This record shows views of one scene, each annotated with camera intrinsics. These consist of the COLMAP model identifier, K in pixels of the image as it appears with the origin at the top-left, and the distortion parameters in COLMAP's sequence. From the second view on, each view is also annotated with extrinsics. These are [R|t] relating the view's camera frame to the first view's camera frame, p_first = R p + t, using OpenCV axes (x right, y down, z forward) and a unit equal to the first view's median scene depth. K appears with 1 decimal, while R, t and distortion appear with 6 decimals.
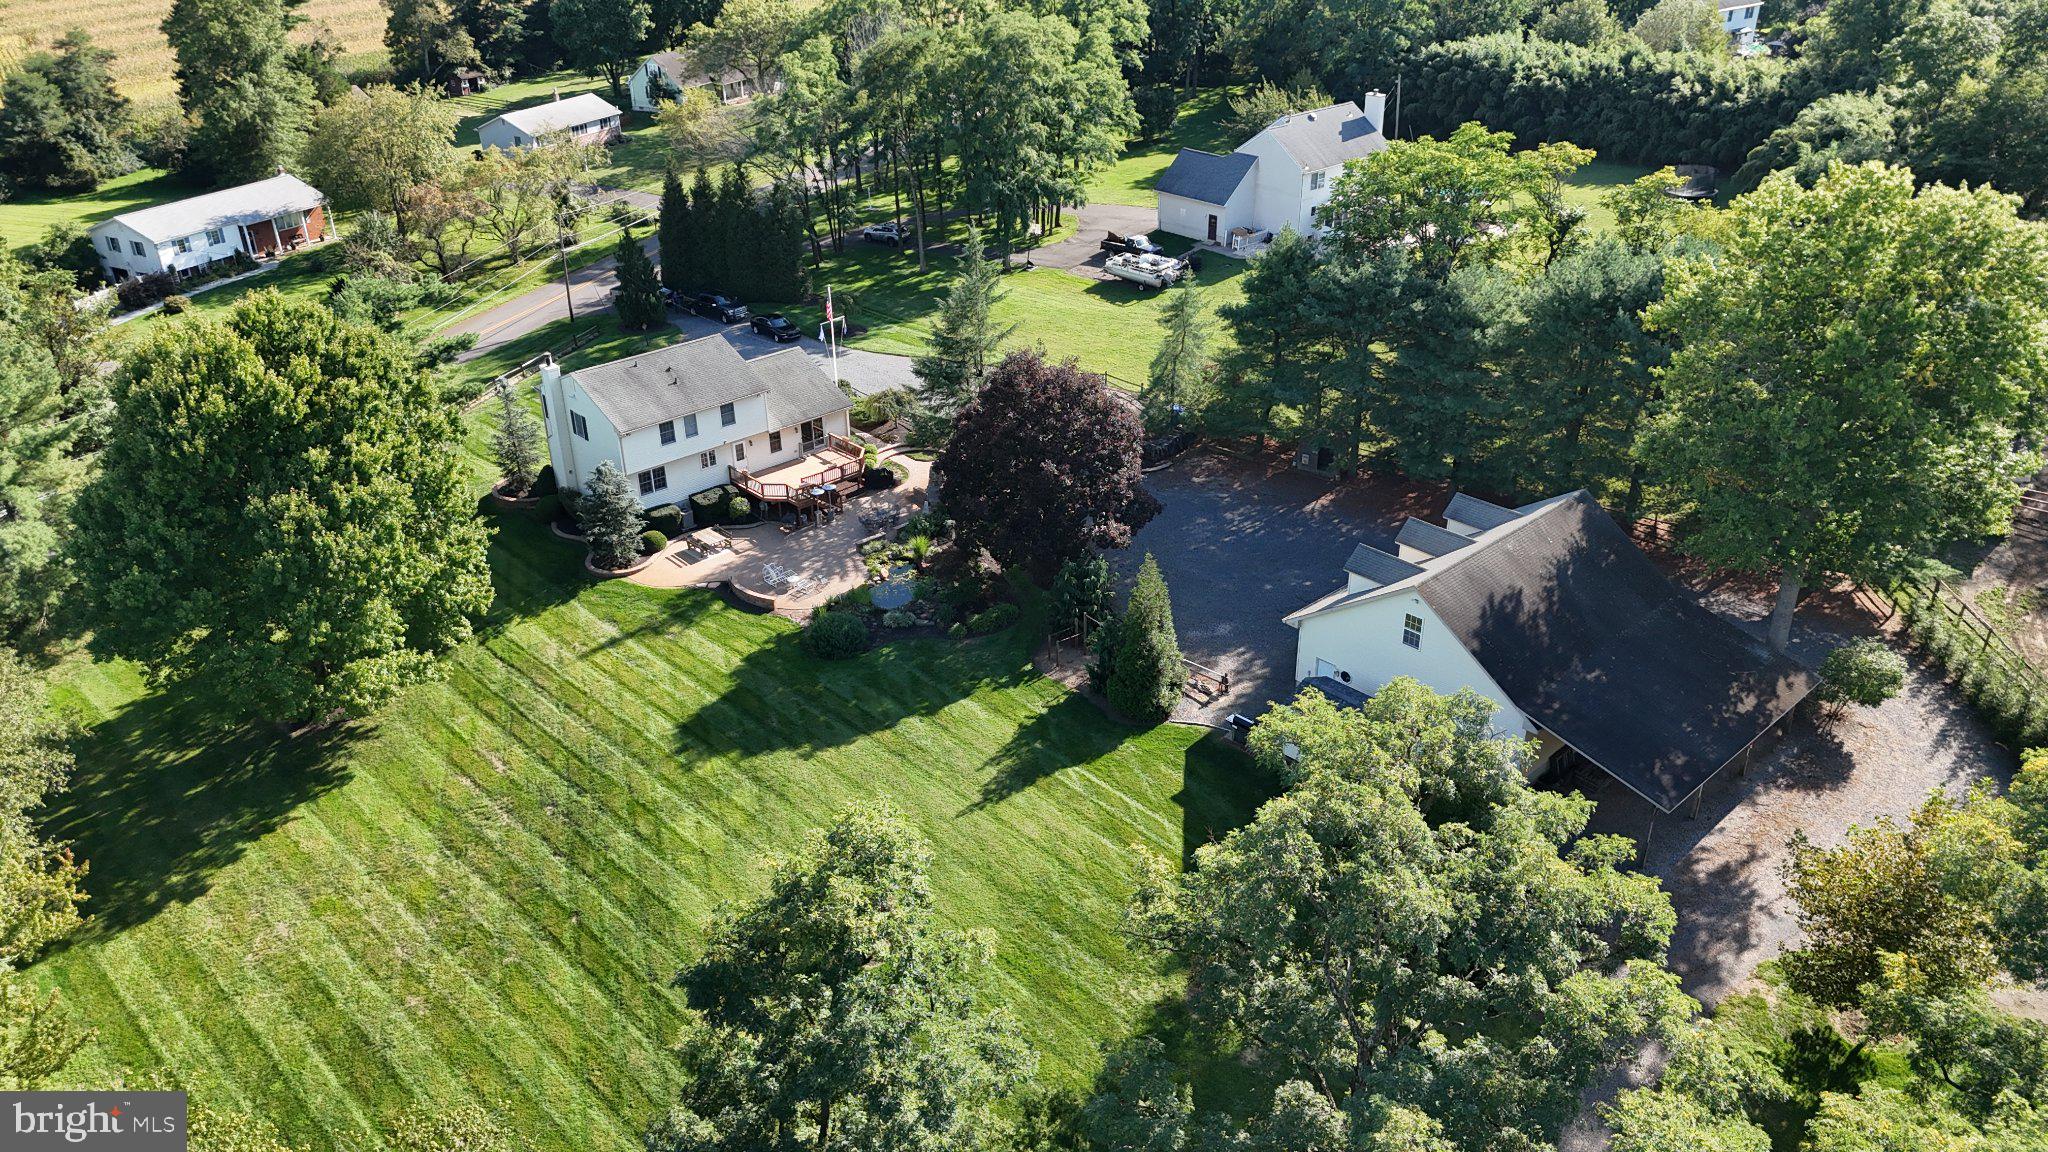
lens RADIAL K [[1531.9, 0, 1090.7], [0, 1531.9, 619.5], [0, 0, 1]] dist [0.067541, -0.069082]
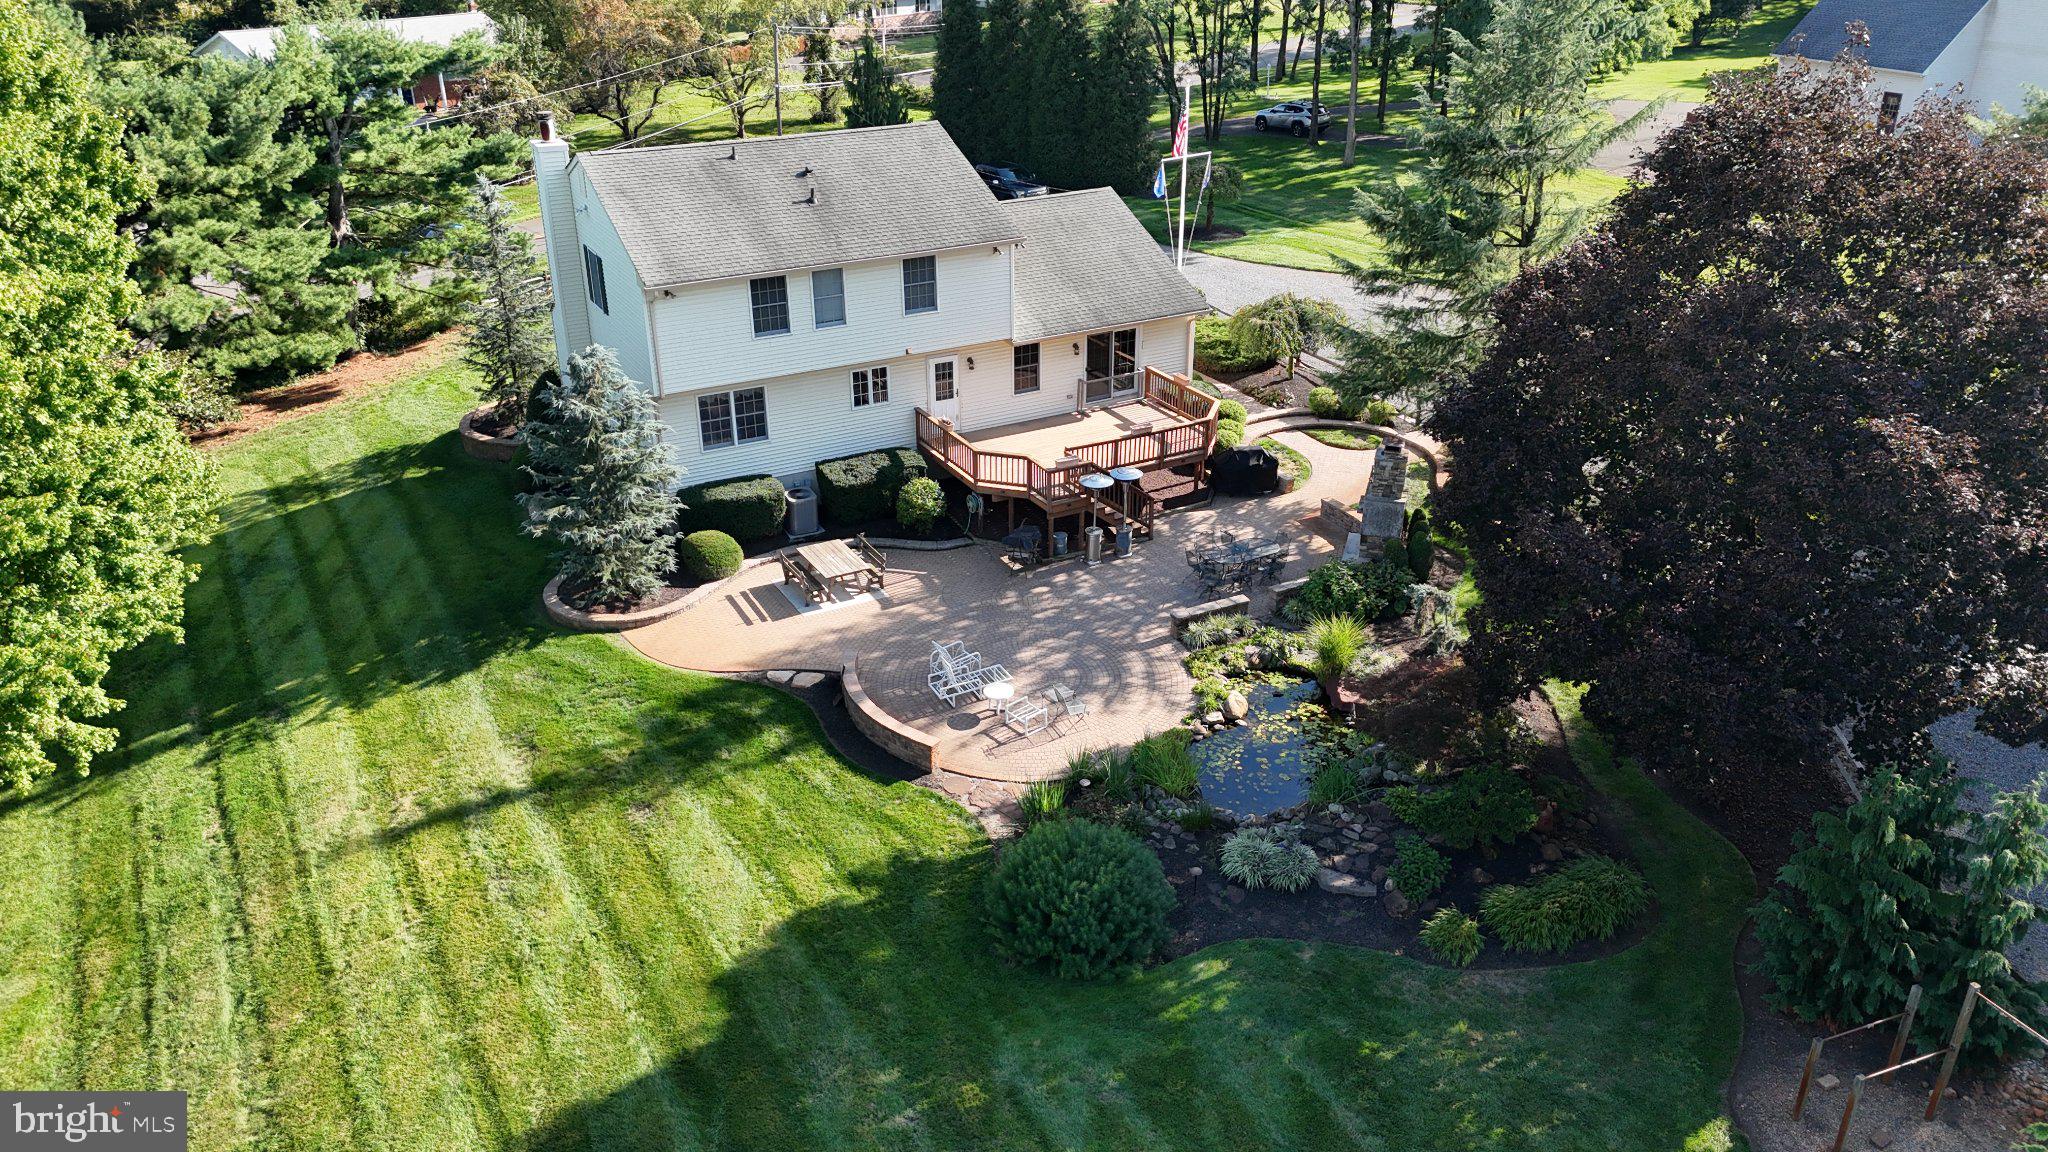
lens RADIAL K [[1531.9, 0, 1033.3], [0, 1531.9, 584.9], [0, 0, 1]] dist [0.067541, -0.069082]
pose [[0.962496, 0.114252, -0.246065, -0.088804], [-0.128760, 0.990715, -0.043646, -0.034715], [0.238793, 0.073693, 0.968270, 0.593538]]
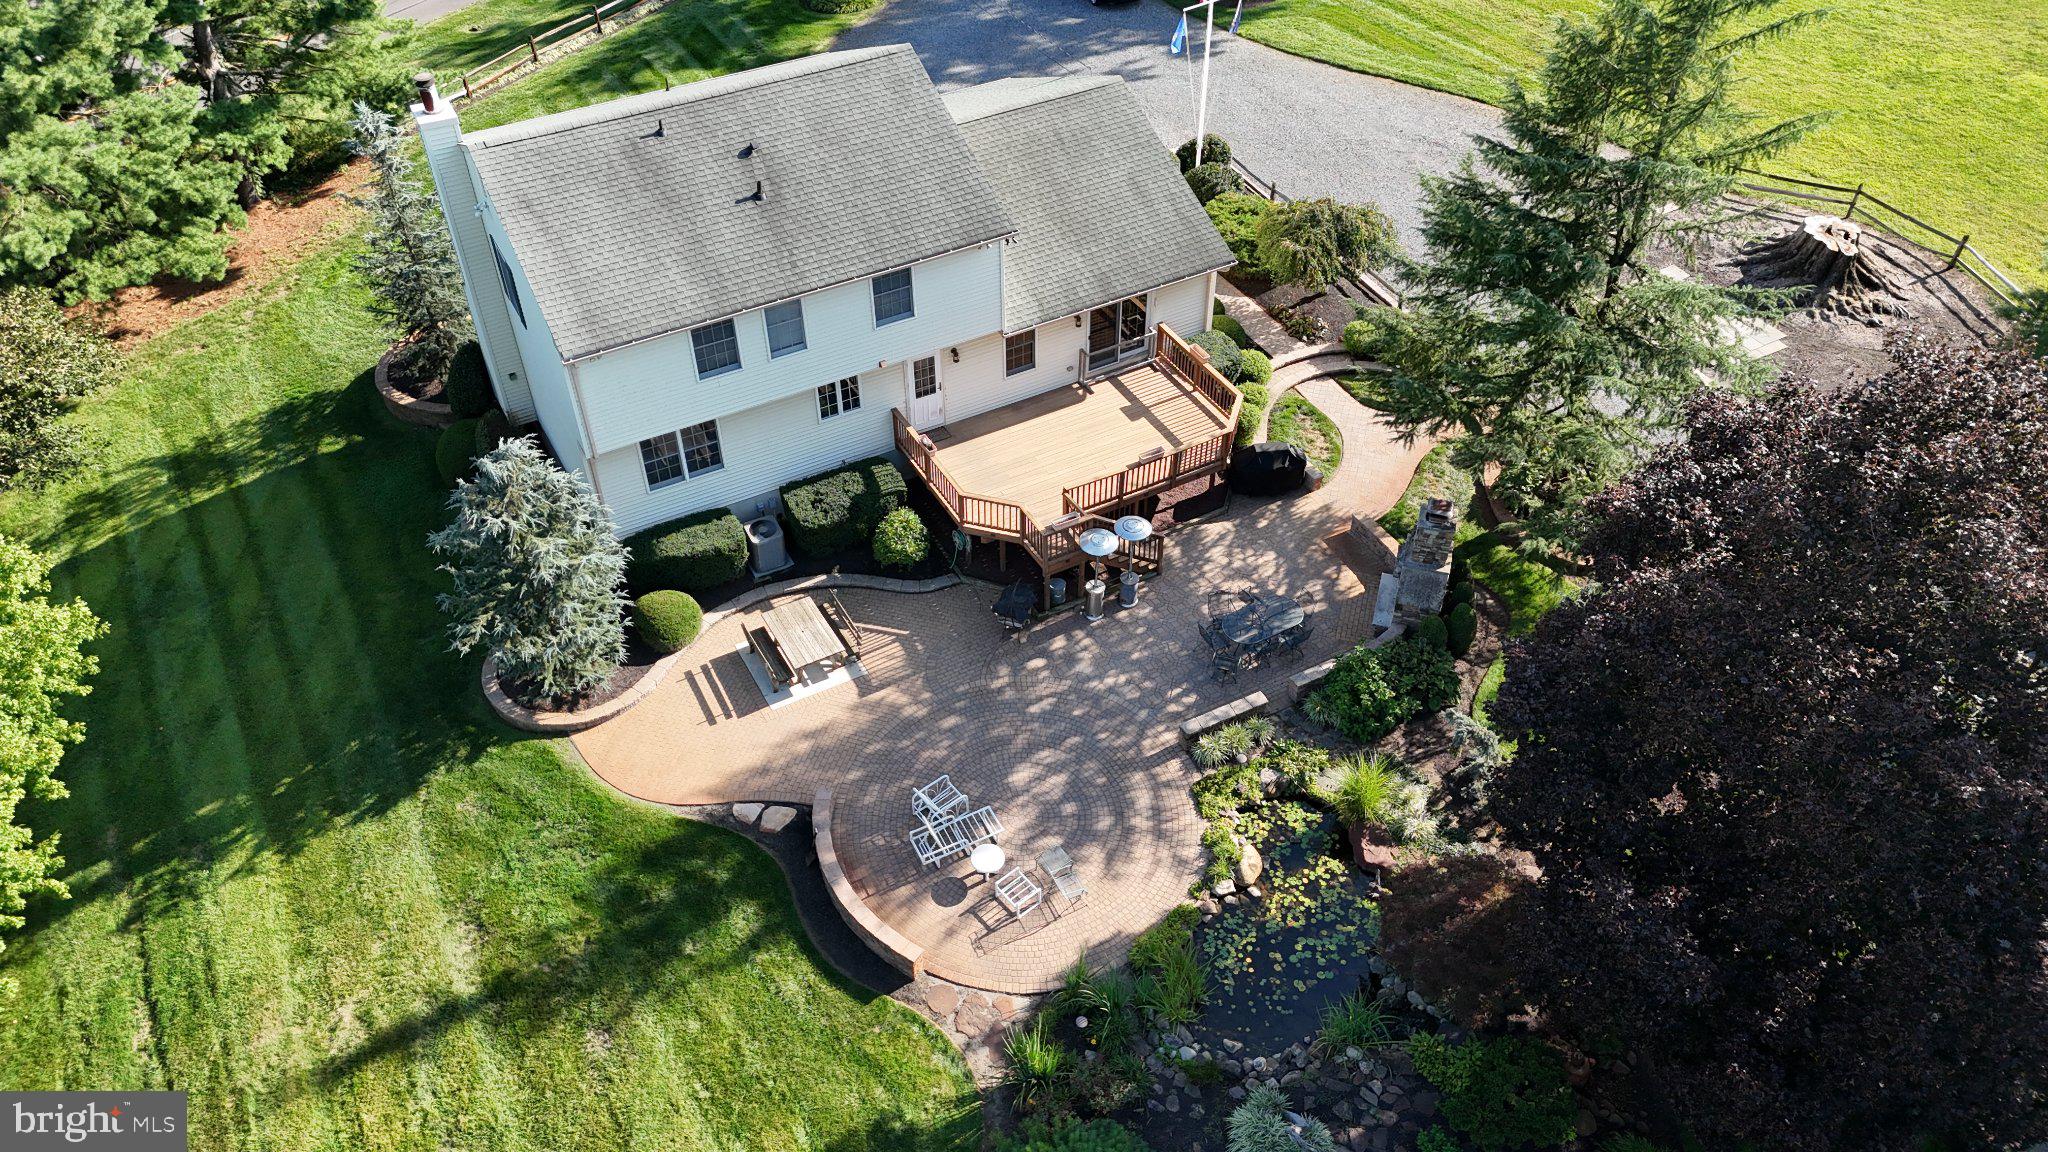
lens RADIAL K [[1531.9, 0, 1033.5], [0, 1531.9, 582.8], [0, 0, 1]] dist [0.067541, -0.069082]
pose [[0.962162, 0.180857, -0.203802, -0.116640], [-0.127930, 0.960235, 0.248158, -0.162143], [0.240579, -0.212696, 0.947039, 0.646262]]
